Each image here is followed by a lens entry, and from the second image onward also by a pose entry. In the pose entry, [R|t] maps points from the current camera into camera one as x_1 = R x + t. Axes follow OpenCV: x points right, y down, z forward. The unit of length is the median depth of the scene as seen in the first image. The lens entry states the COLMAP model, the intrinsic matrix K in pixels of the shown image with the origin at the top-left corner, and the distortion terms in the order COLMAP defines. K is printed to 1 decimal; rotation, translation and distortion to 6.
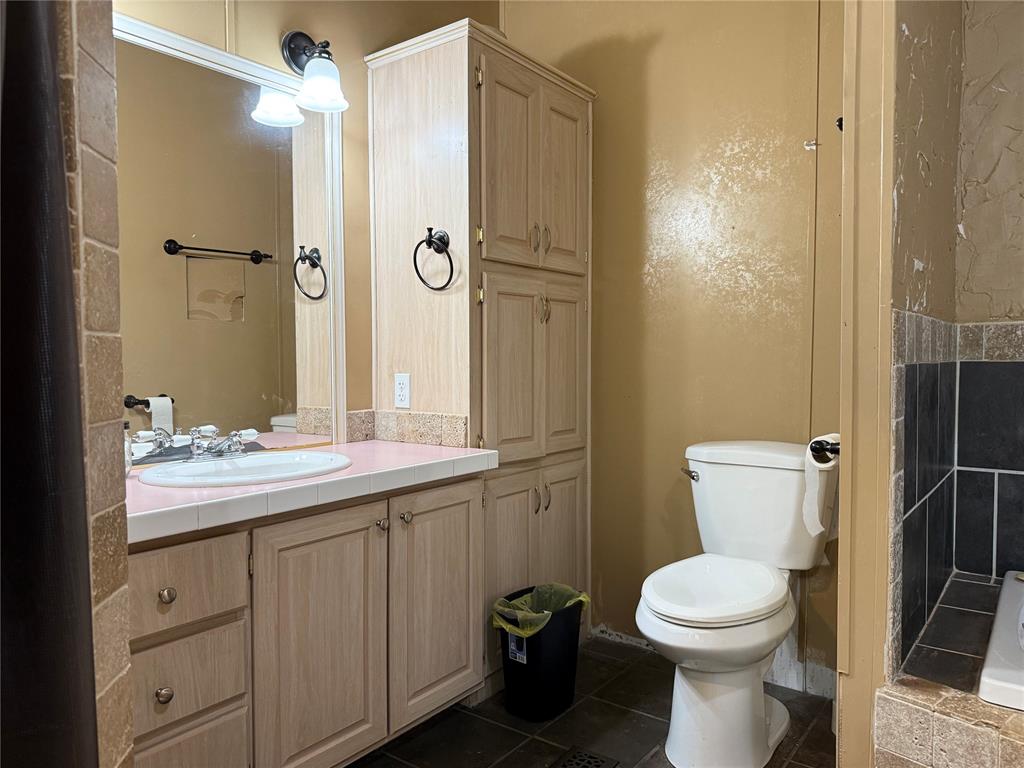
lens RADIAL K [[721.5, 0, 514.4], [0, 721.5, 383.7], [0, 0, 1]] dist [0.047417, -0.069550]
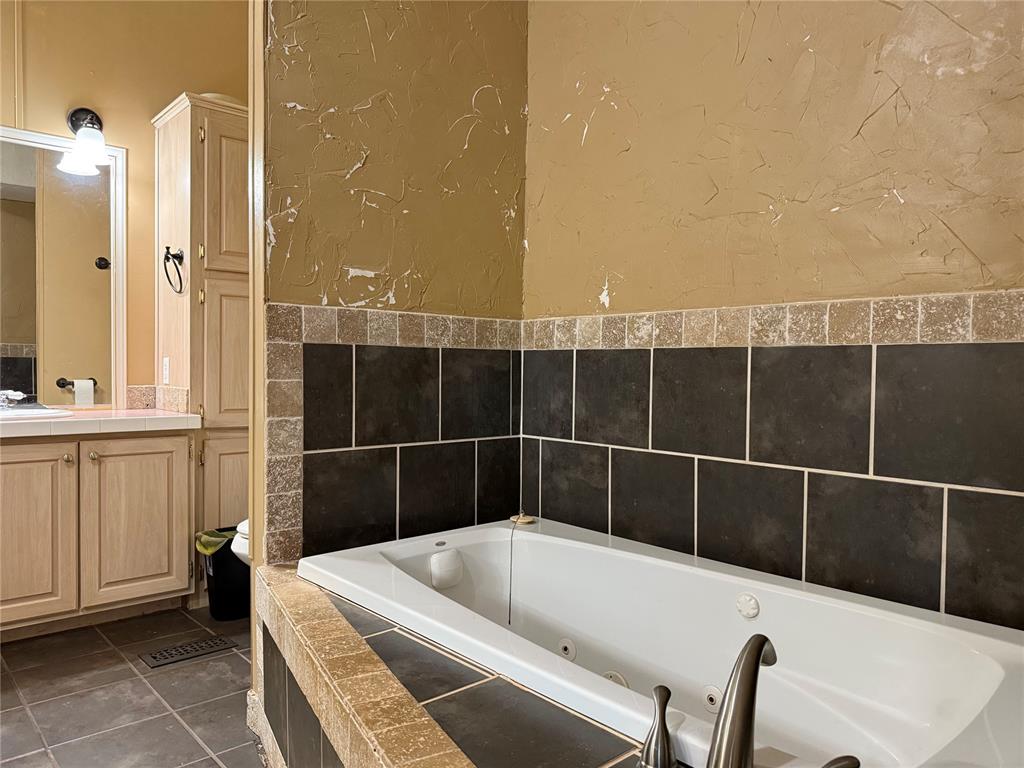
lens RADIAL K [[721.5, 0, 515.5], [0, 721.5, 385.7], [0, 0, 1]] dist [0.047417, -0.069550]
pose [[0.983881, 0.017782, -0.177939, 0.798098], [-0.019354, 0.999788, -0.007098, 0.038413], [0.177775, 0.010428, 0.984016, -0.212582]]
